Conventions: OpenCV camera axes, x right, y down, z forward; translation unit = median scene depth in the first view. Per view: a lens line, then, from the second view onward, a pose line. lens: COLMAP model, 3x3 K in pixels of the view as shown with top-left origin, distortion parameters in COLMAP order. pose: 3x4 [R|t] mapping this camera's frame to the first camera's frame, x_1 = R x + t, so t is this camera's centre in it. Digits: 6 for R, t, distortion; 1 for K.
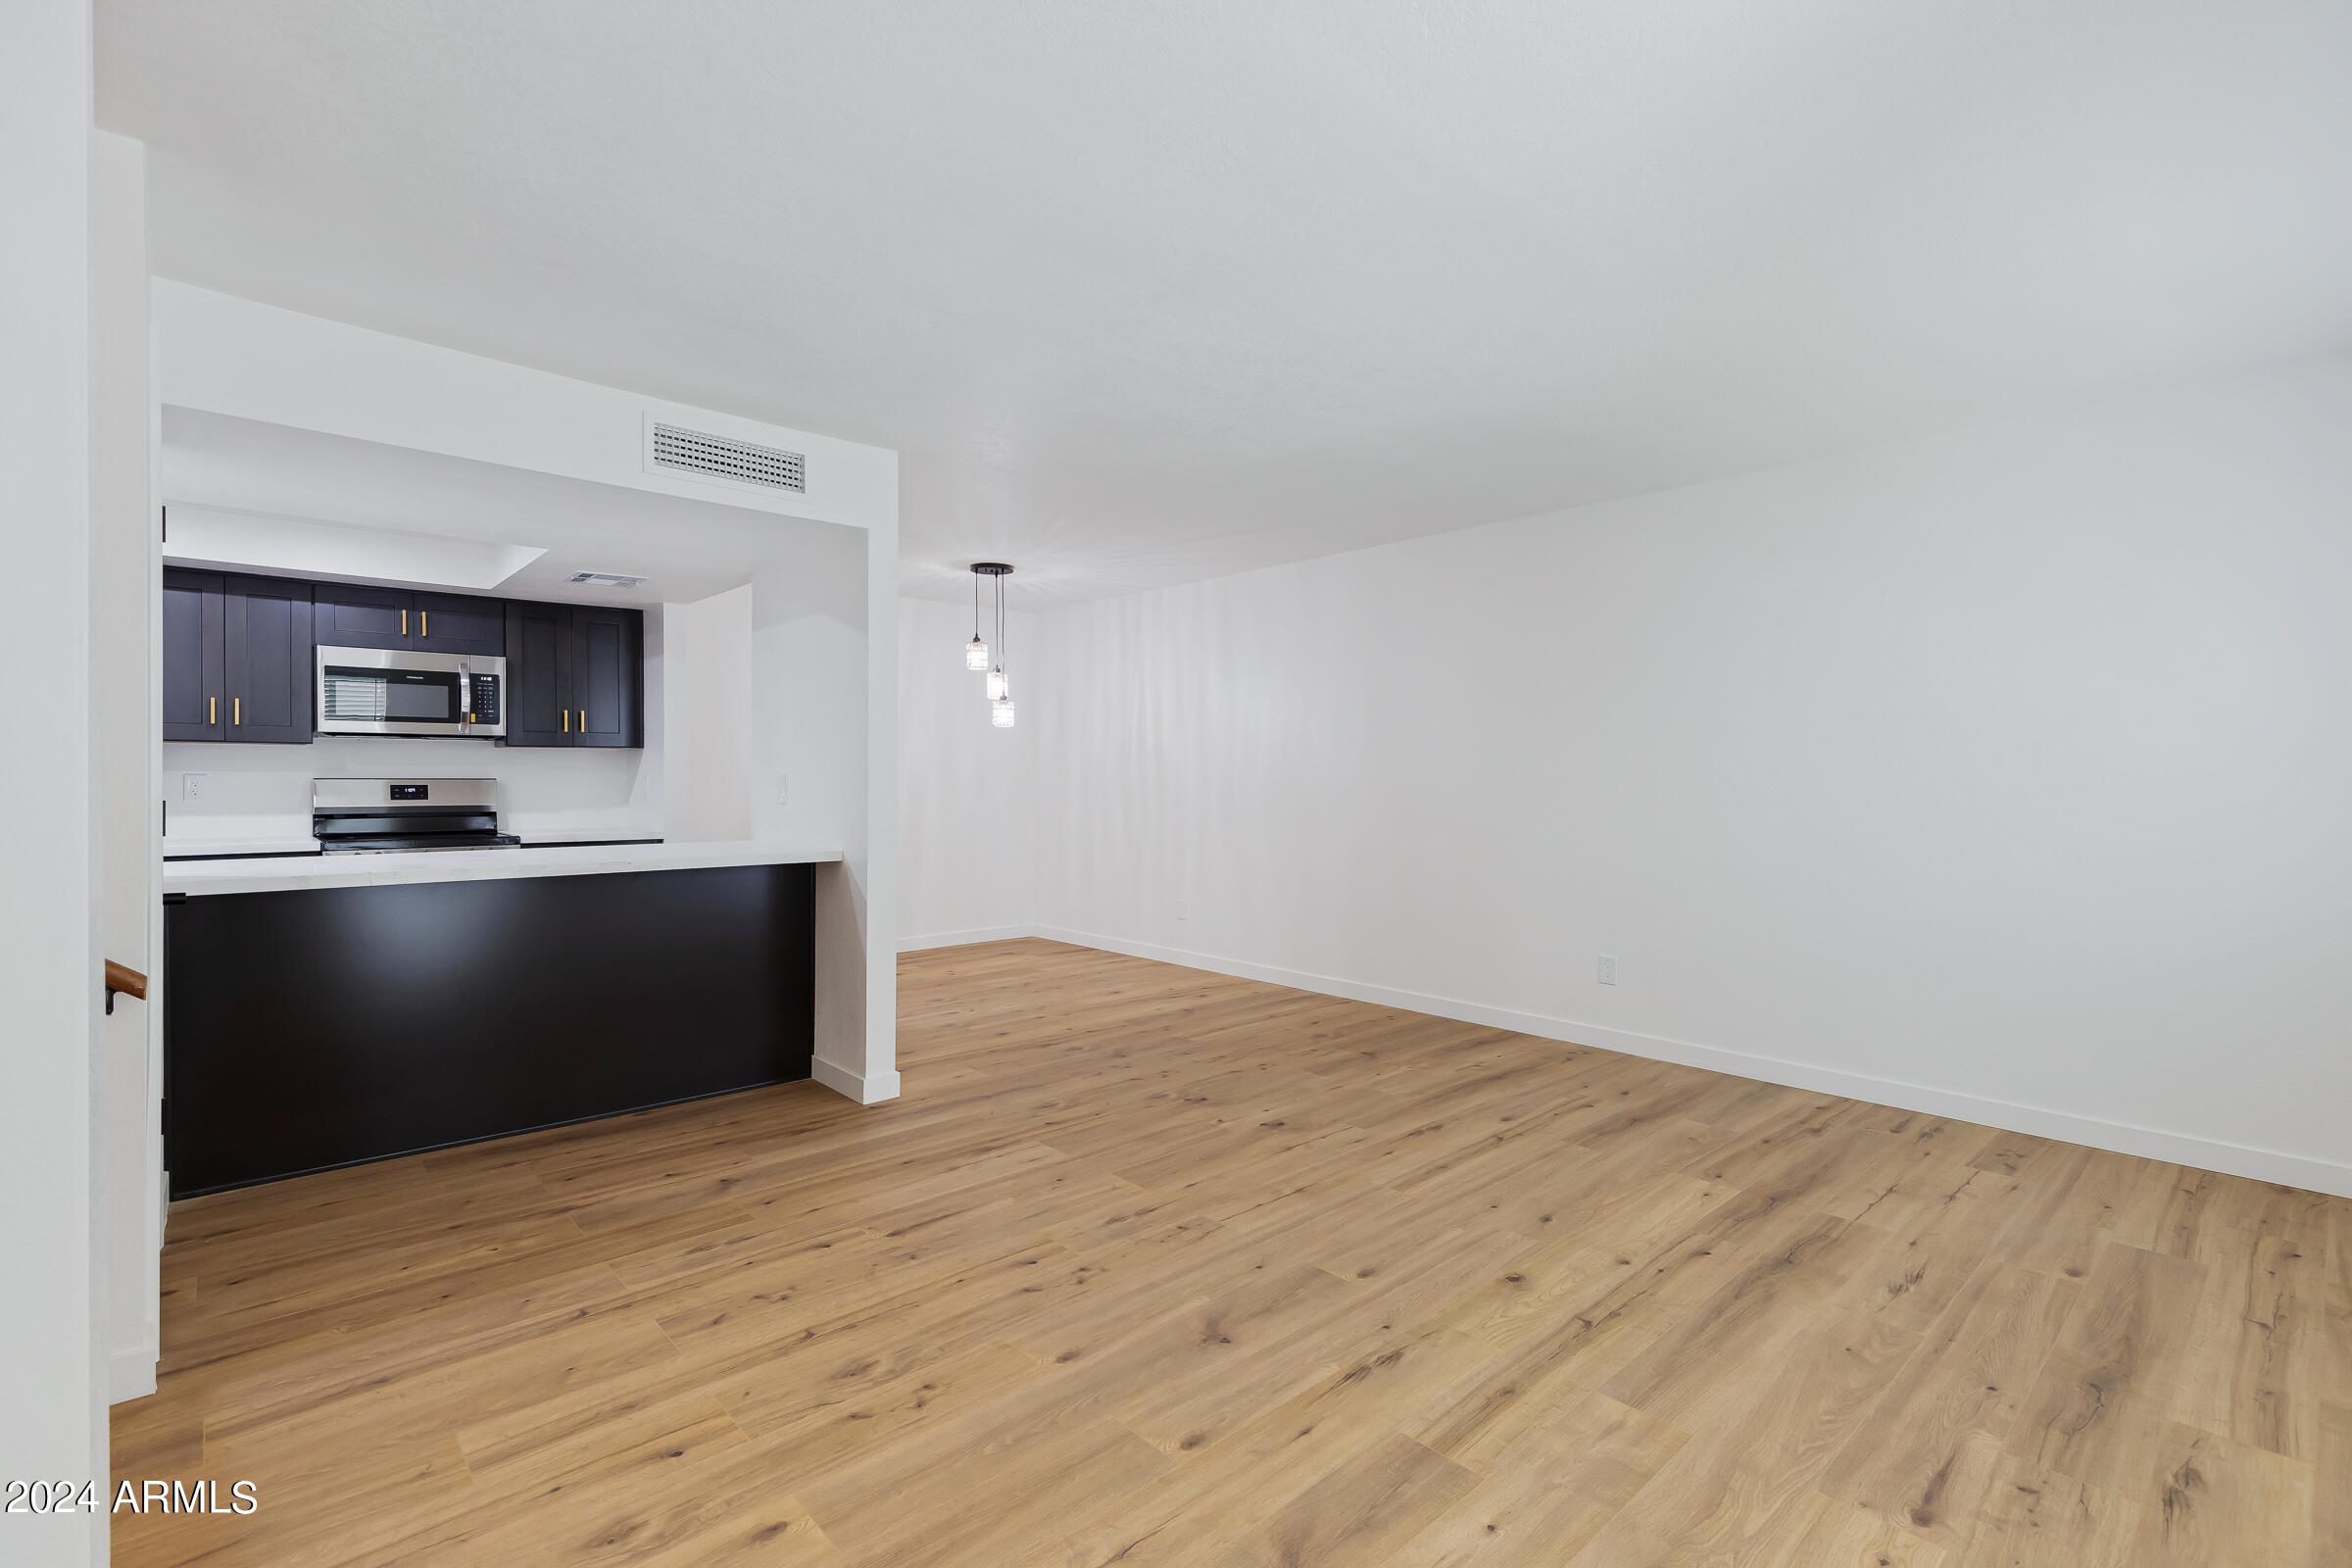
lens RADIAL K [[1094.3, 0, 1171.3], [0, 1094.3, 779.2], [0, 0, 1]] dist [-0.001507, 0.000167]
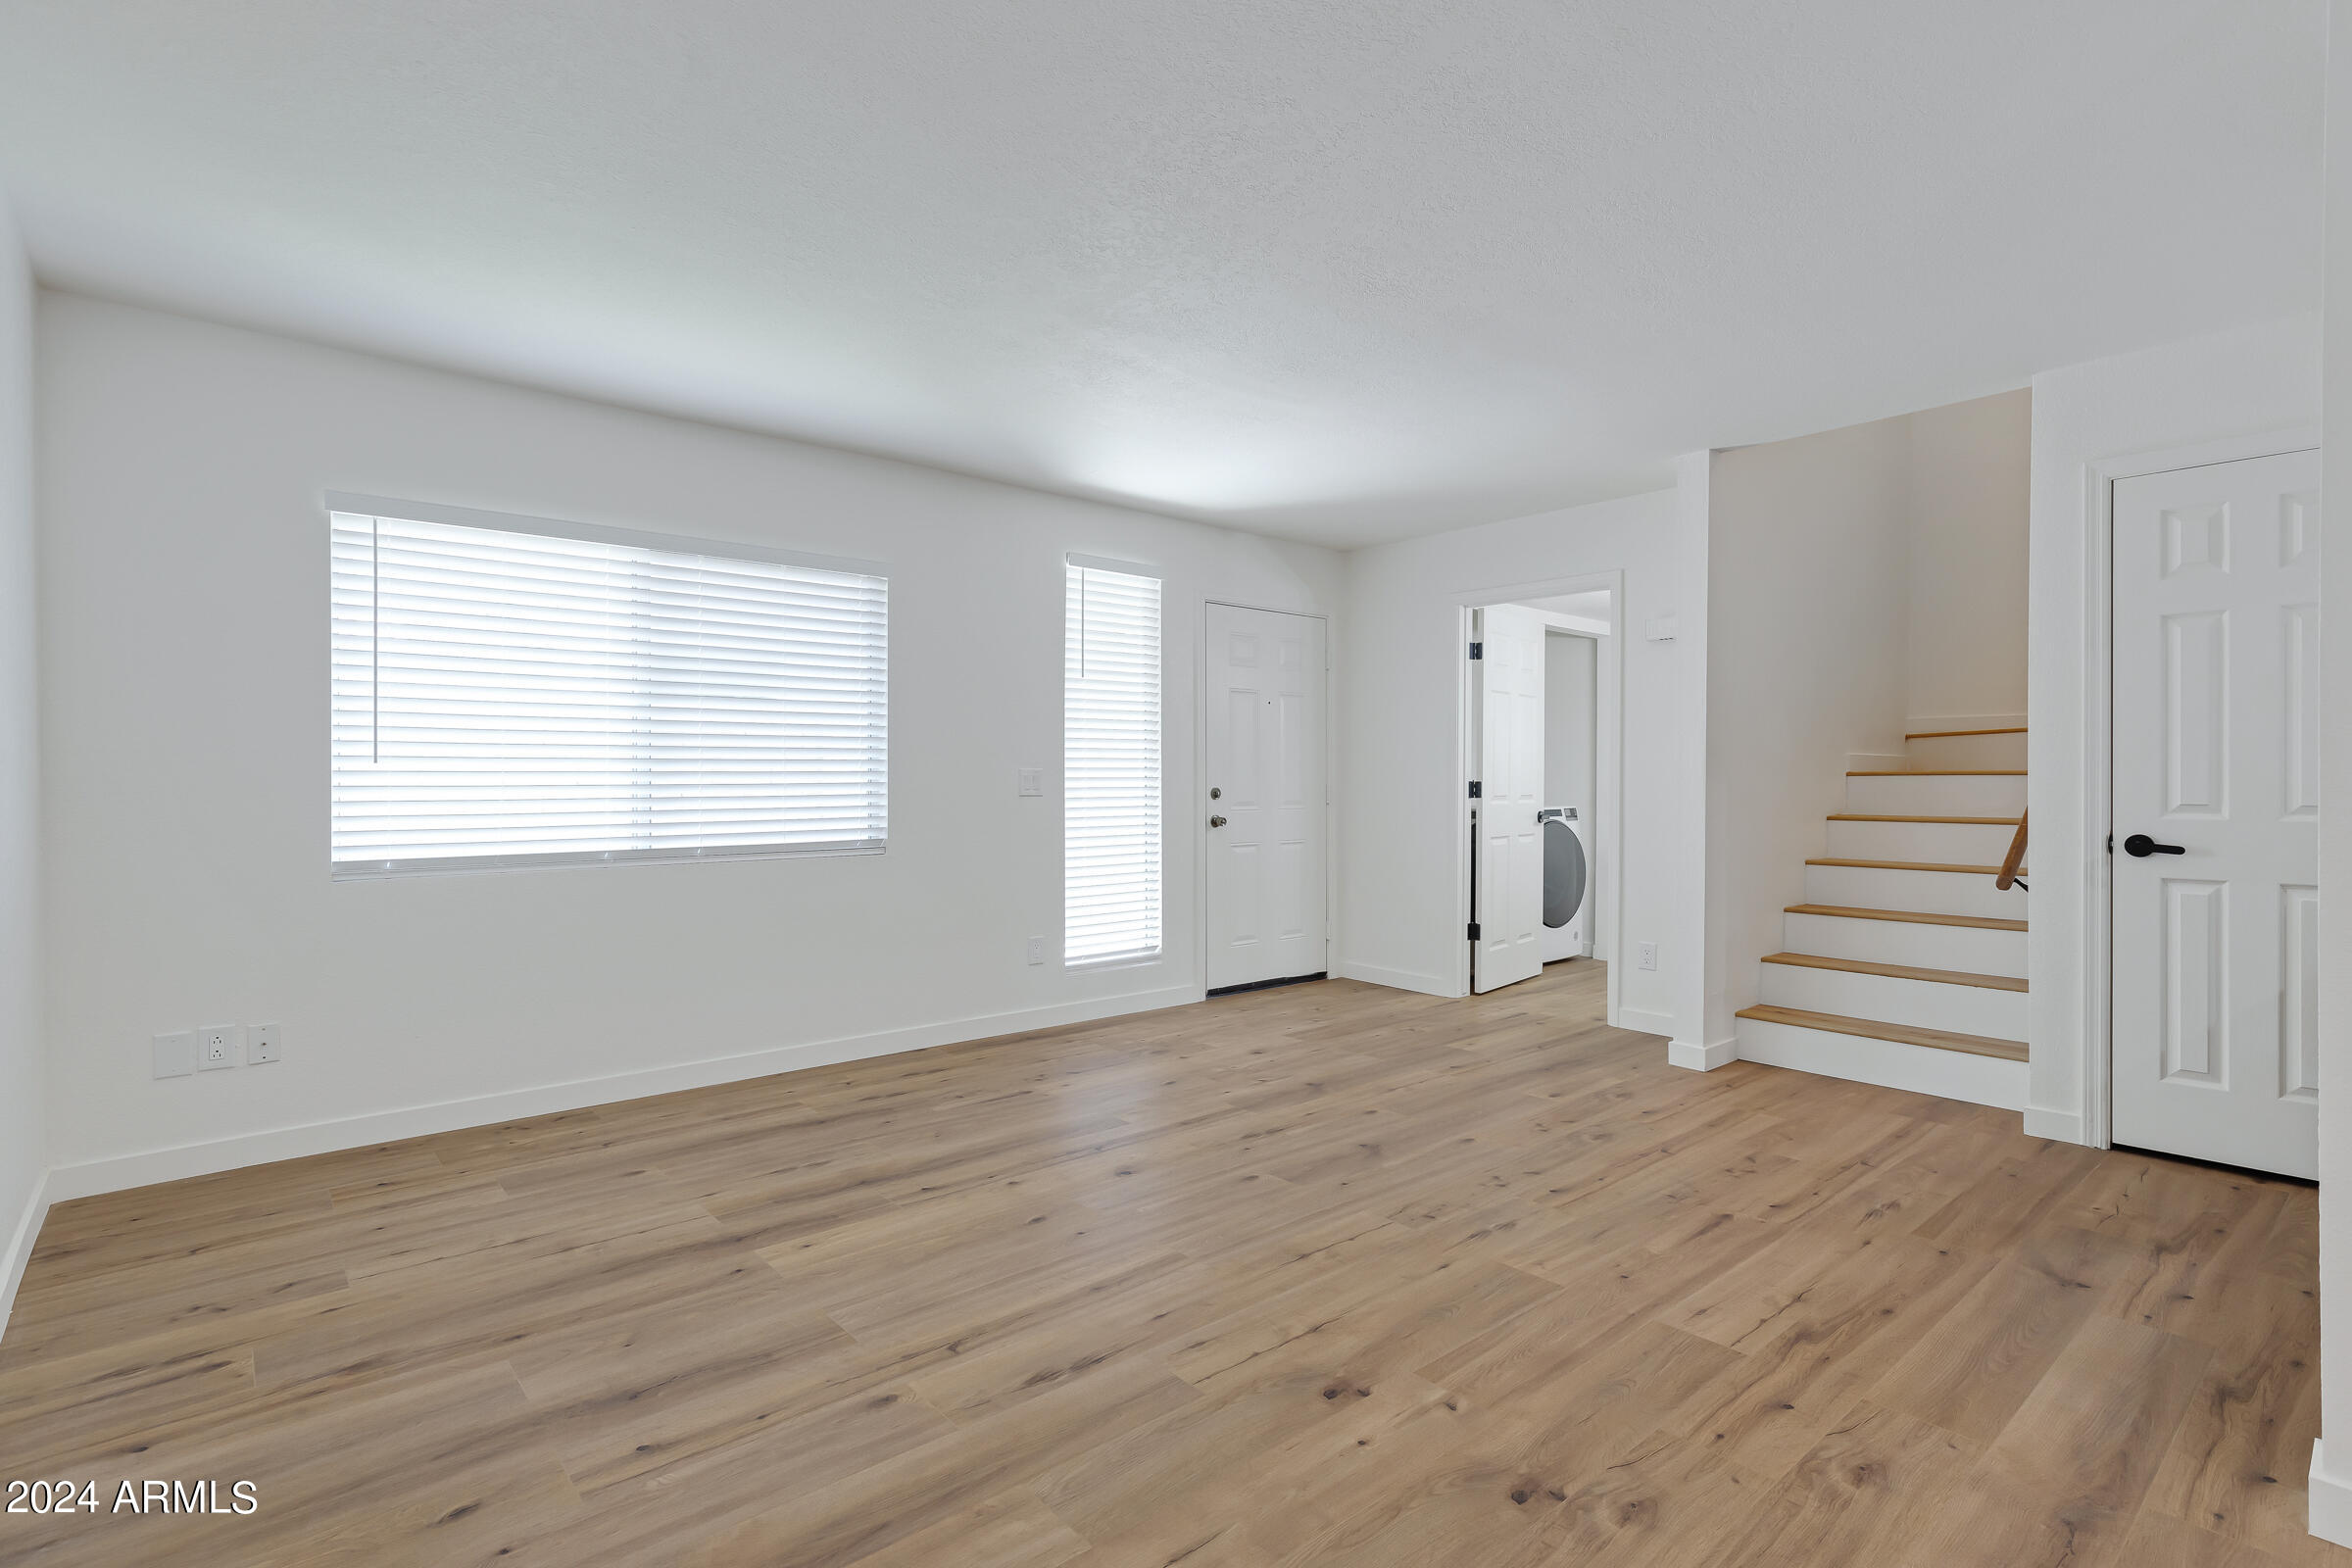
lens RADIAL K [[1162.0, 0, 1171.1], [0, 1162.0, 783.9], [0, 0, 1]] dist [-0.003837, -0.000595]
pose [[-0.999708, -0.003809, 0.023877, 0.199184], [-0.003667, 0.999975, 0.006011, 0.026903], [-0.023899, 0.005922, -0.999697, 1.889304]]
